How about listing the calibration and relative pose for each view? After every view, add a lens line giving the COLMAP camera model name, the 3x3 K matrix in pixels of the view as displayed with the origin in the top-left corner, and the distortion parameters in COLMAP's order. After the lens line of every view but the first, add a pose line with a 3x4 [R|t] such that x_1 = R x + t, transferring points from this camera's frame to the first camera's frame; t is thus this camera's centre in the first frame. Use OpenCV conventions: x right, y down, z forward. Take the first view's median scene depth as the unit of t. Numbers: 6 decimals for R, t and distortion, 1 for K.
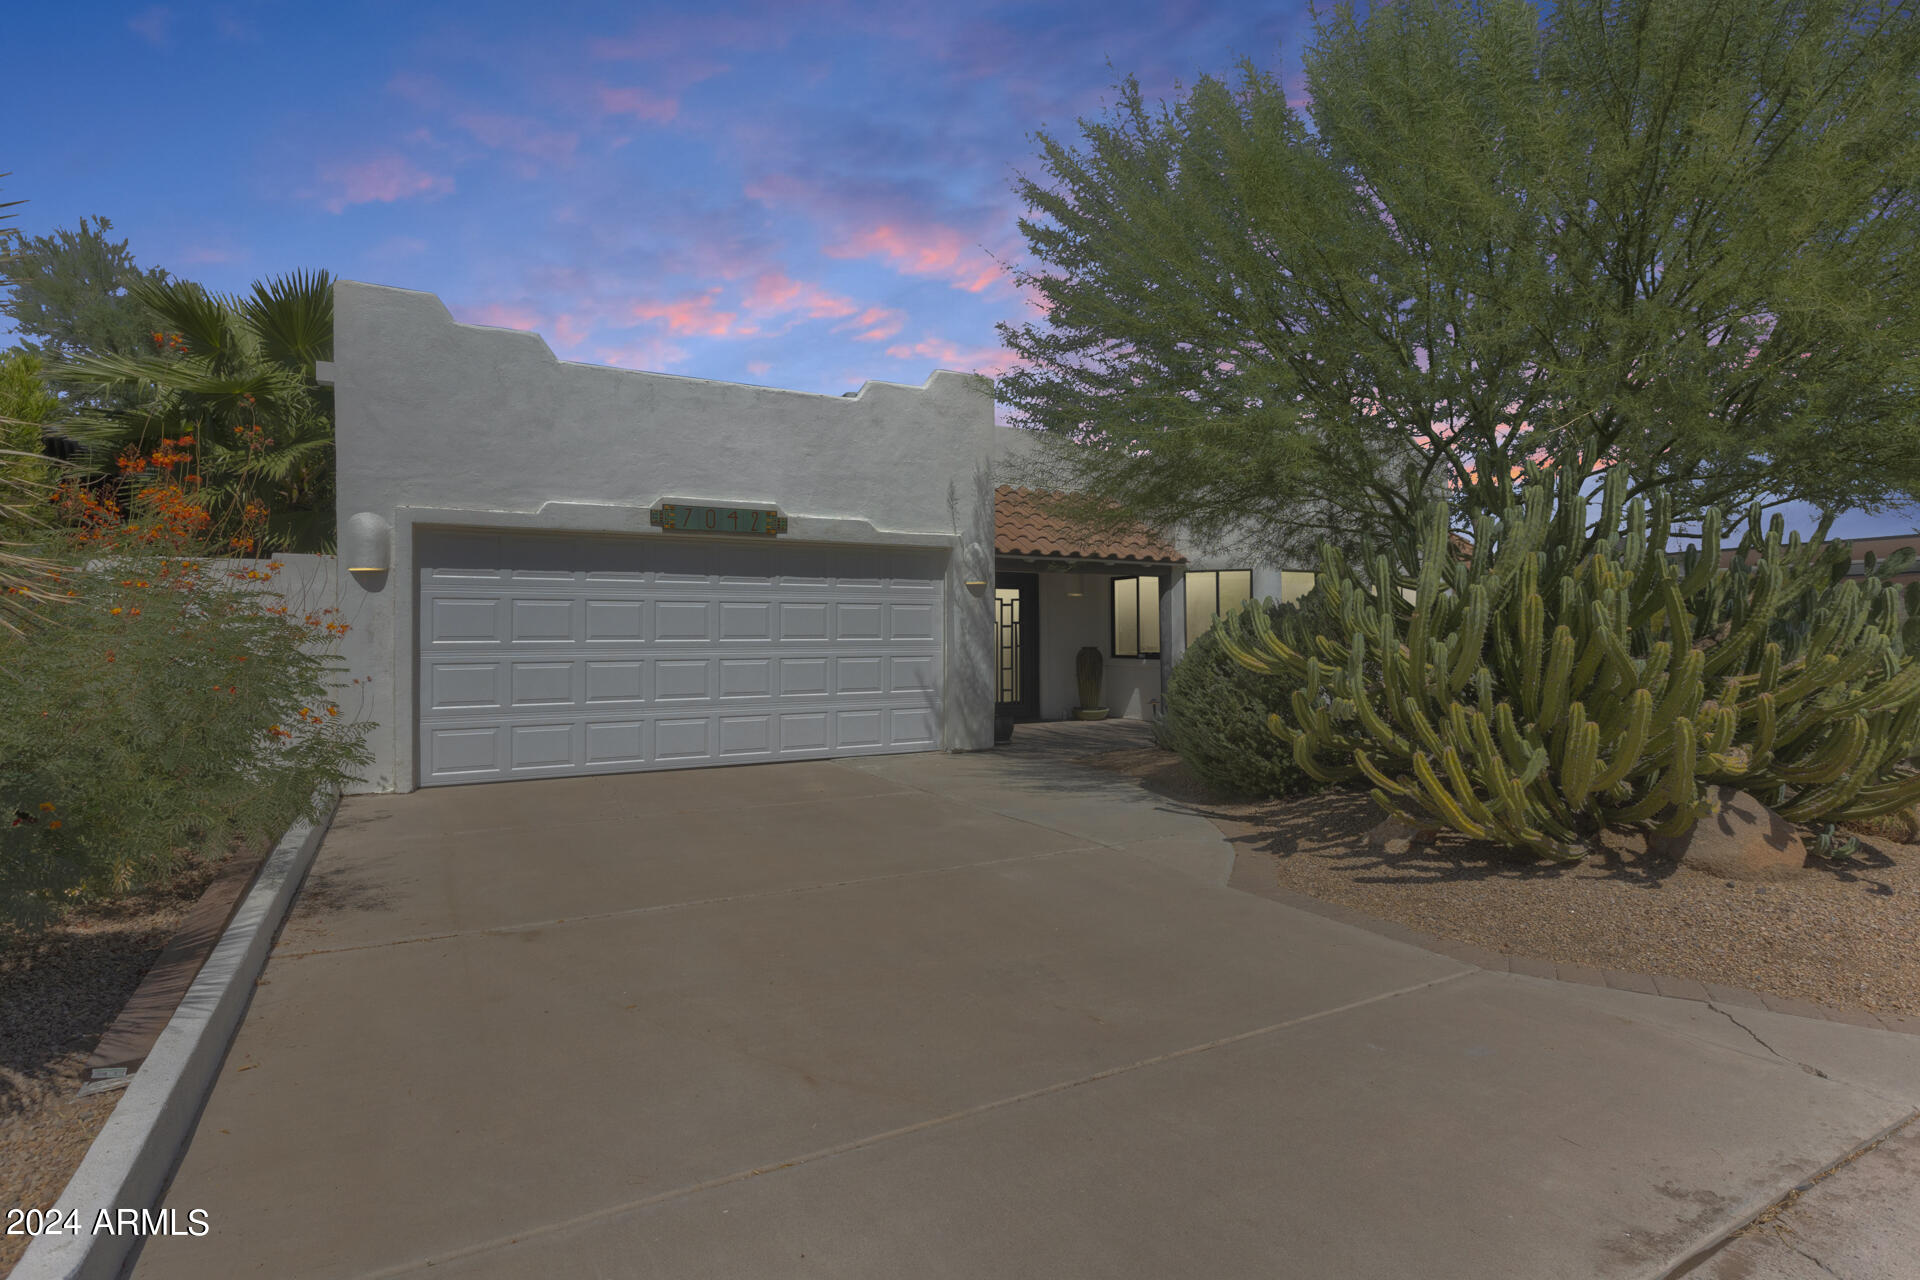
lens RADIAL K [[972.2, 0, 965.3], [0, 972.2, 634.0], [0, 0, 1]] dist [-0.000313, 0.000000]
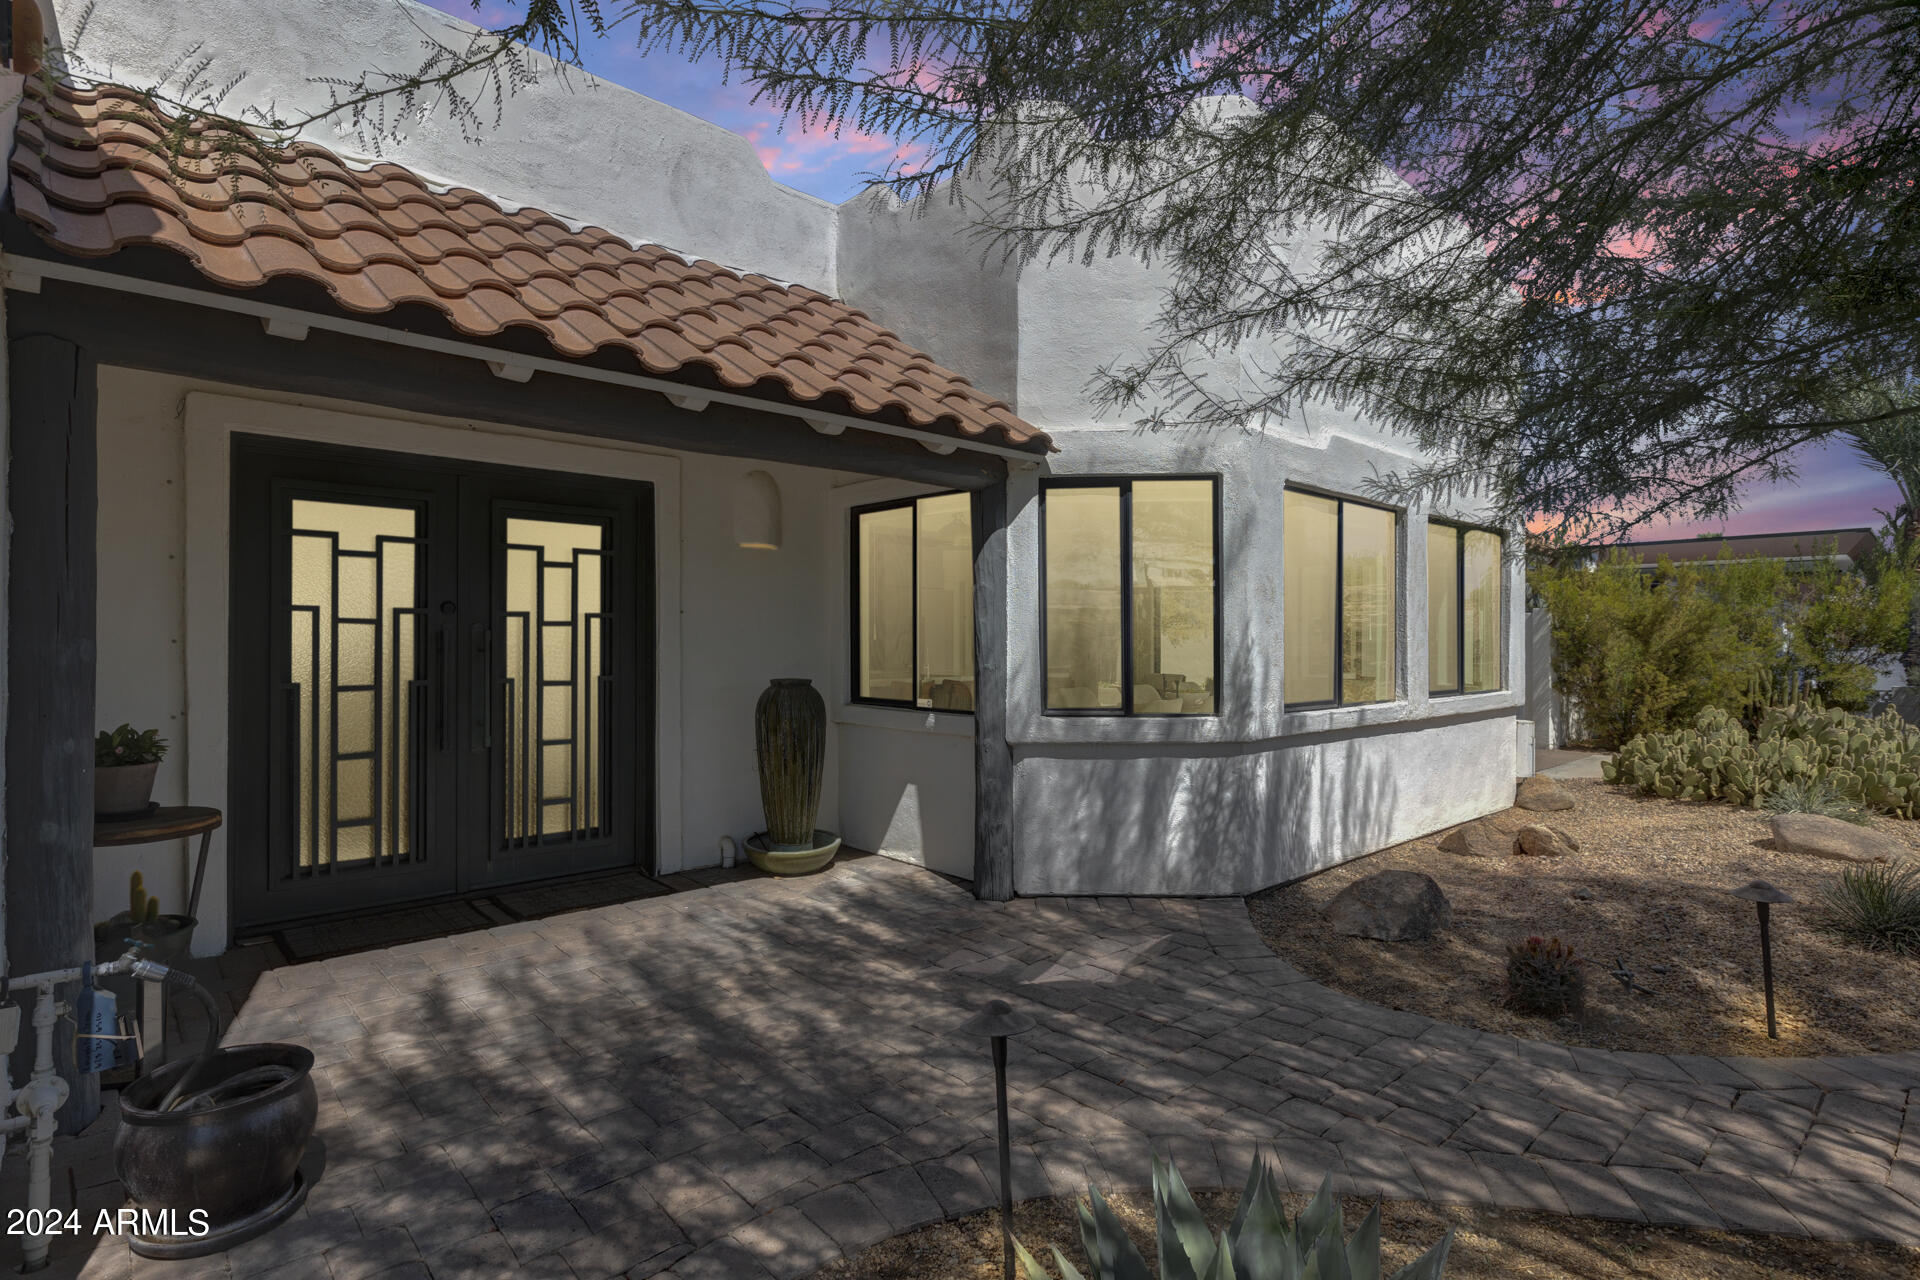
lens RADIAL K [[972.2, 0, 962.5], [0, 972.2, 635.5], [0, 0, 1]] dist [-0.000313, 0.000000]
pose [[0.975393, 0.004939, 0.220416, 0.110910], [-0.006310, 0.999965, 0.005516, -0.006579], [-0.220381, -0.006771, 0.975390, 0.618627]]
